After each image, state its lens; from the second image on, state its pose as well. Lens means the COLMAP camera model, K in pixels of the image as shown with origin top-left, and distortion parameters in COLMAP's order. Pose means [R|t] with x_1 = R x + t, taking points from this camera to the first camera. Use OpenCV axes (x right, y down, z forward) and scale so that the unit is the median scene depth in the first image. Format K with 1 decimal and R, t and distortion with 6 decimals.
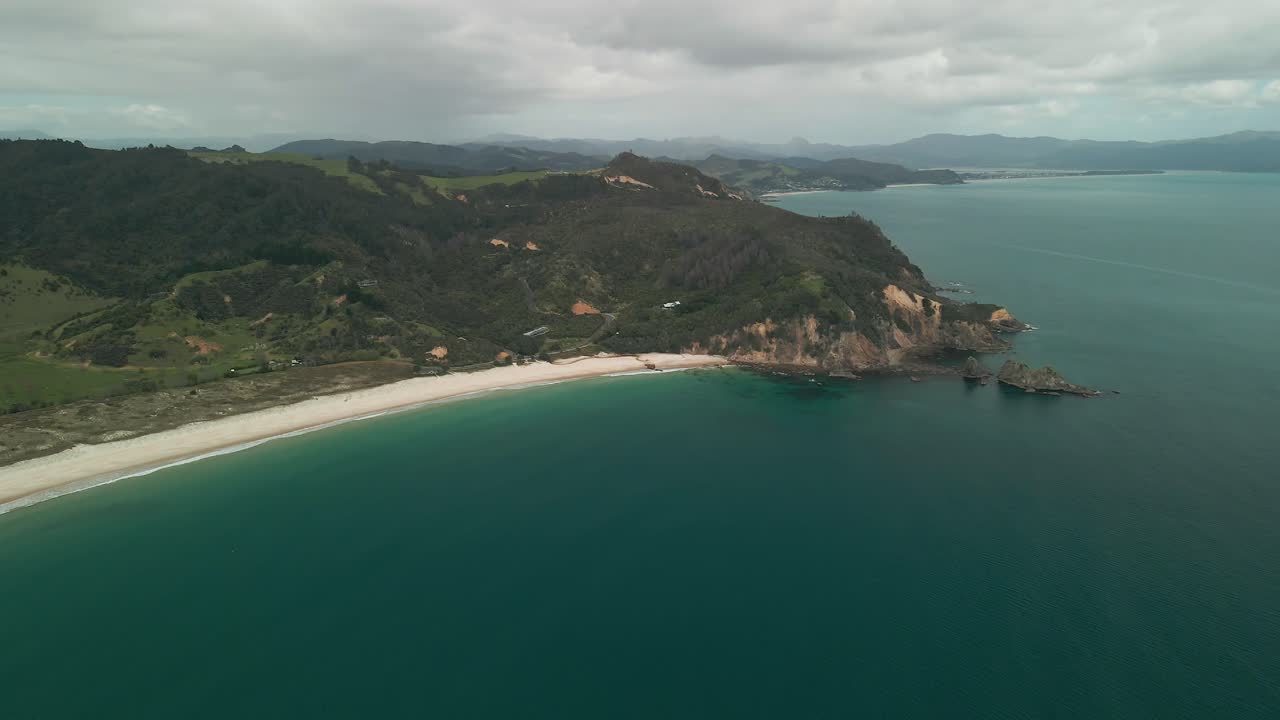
lens RADIAL K [[920.7, 0, 638.0], [0, 920.7, 368.9], [0, 0, 1]] dist [-0.023881, 0.064564]
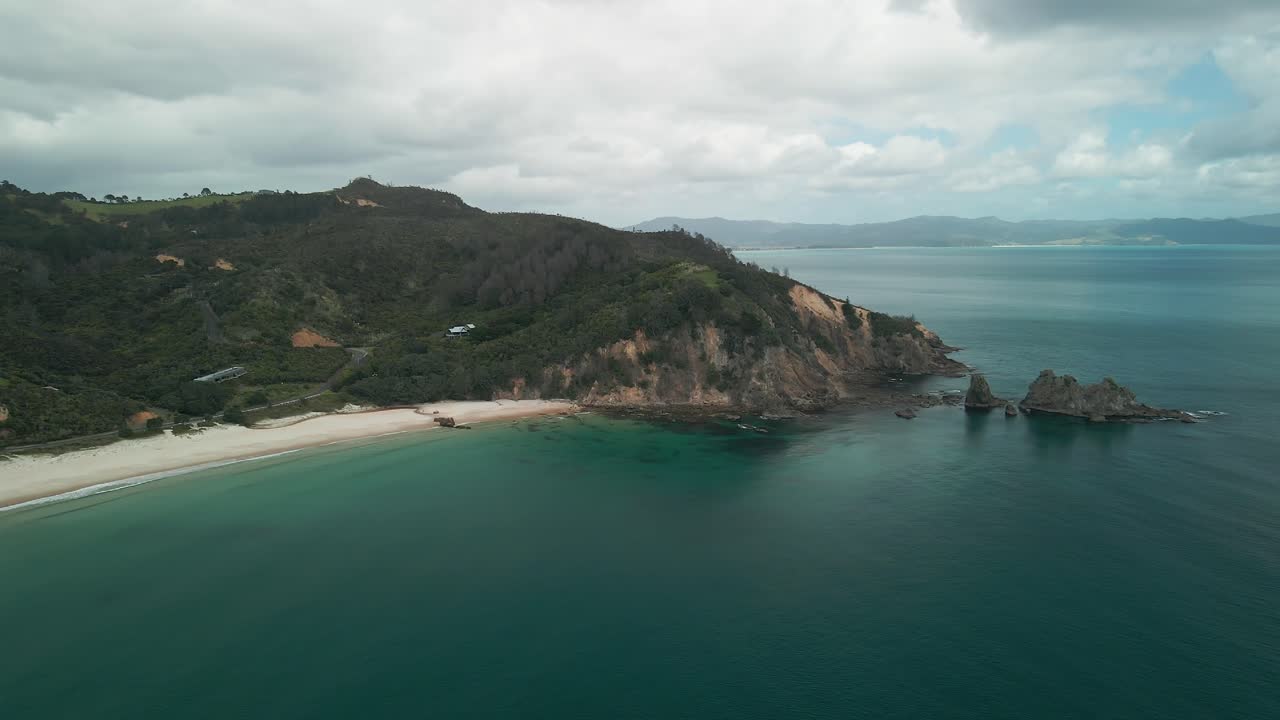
lens RADIAL K [[920.7, 0, 638.0], [0, 920.7, 368.9], [0, 0, 1]] dist [-0.023881, 0.064564]
pose [[0.960125, -0.041732, 0.276438, -0.024059], [0.067125, 0.994283, -0.083039, 0.017615], [-0.271392, 0.098284, 0.957438, 0.419329]]
